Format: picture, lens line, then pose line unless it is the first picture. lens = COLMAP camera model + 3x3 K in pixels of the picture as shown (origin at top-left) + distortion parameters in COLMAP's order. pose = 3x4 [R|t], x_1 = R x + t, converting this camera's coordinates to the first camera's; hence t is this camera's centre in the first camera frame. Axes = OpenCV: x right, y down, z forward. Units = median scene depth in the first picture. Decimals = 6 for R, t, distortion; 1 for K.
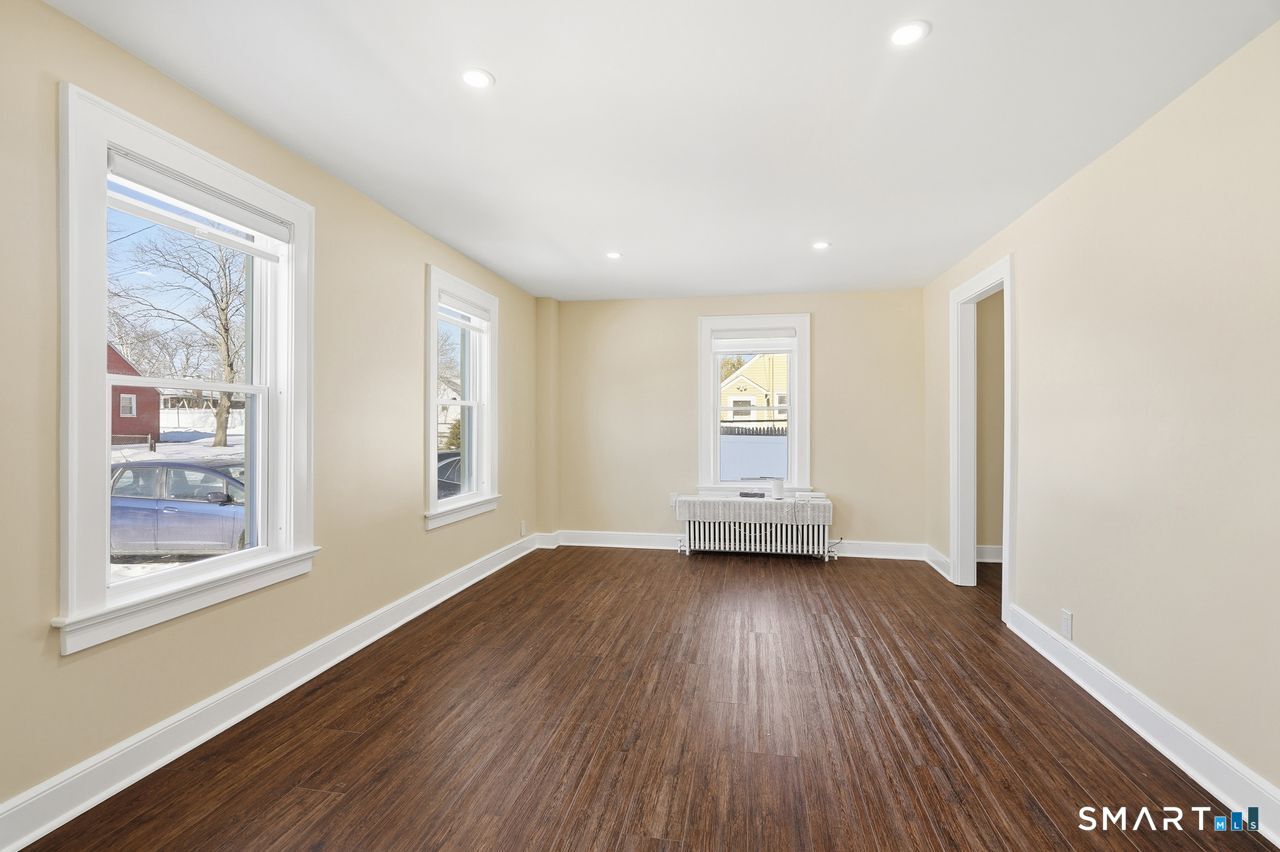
lens RADIAL K [[585.7, 0, 635.5], [0, 585.7, 426.6], [0, 0, 1]] dist [-0.002424, -0.000071]
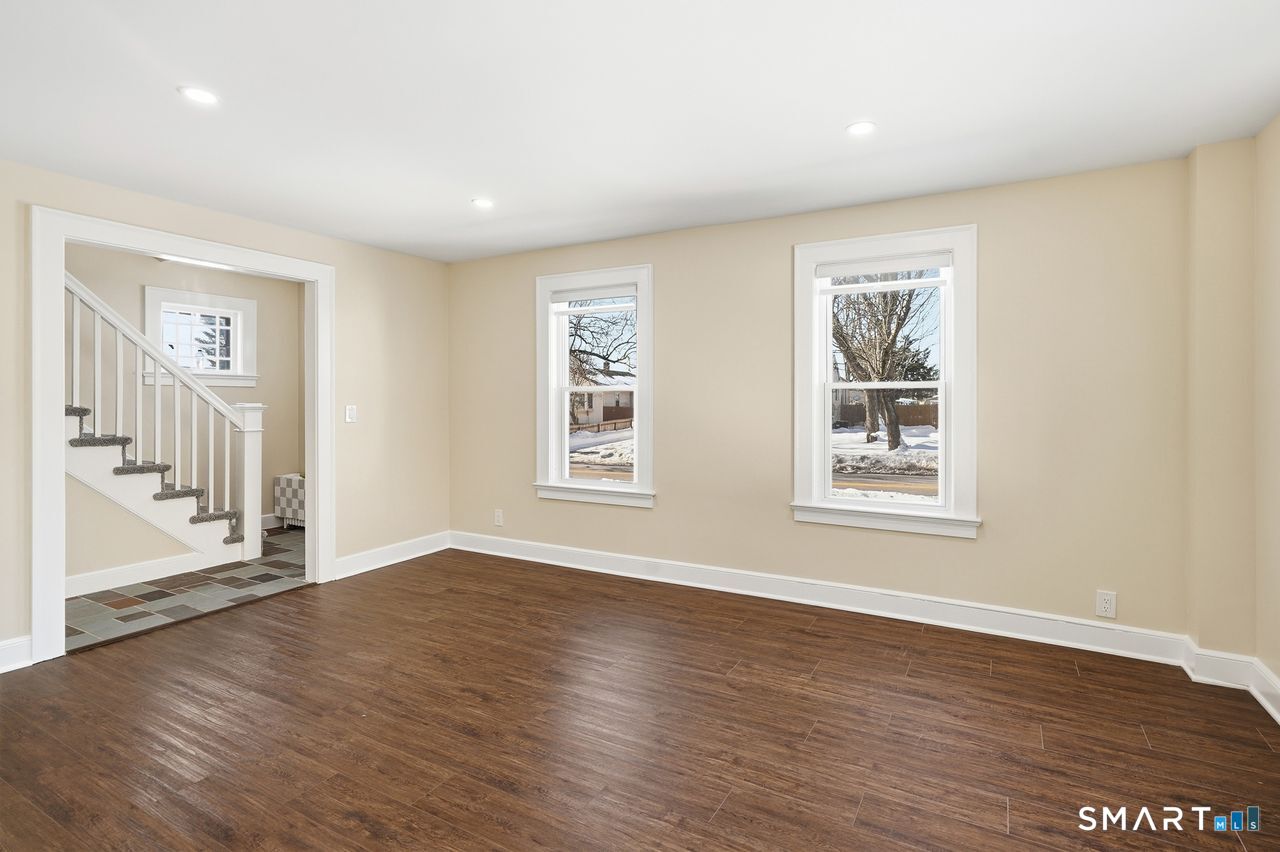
lens RADIAL K [[599.9, 0, 683.2], [0, 599.9, 404.4], [0, 0, 1]] dist [-0.011610, 0.000885]
pose [[-0.283252, 0.003513, -0.959039, 0.583981], [-0.007741, 0.999952, 0.005950, -0.018229], [0.959014, 0.009110, -0.283211, 0.991964]]
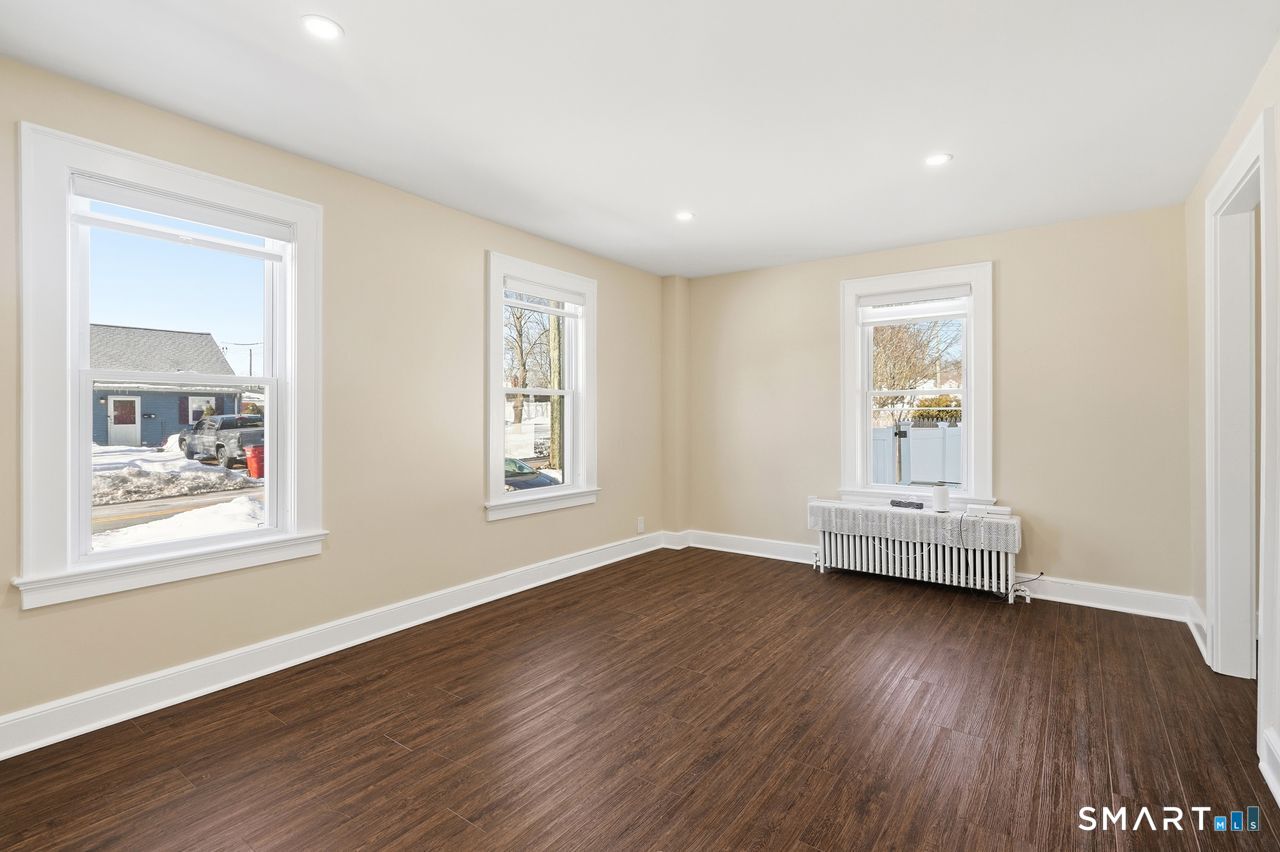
lens RADIAL K [[590.7, 0, 648.9], [0, 590.7, 420.0], [0, 0, 1]] dist [-0.004133, 0.000510]
pose [[0.907019, 0.001154, -0.421089, 0.277132], [0.000989, 0.999988, 0.004870, 0.001708], [0.421089, -0.004834, 0.907006, 0.192140]]
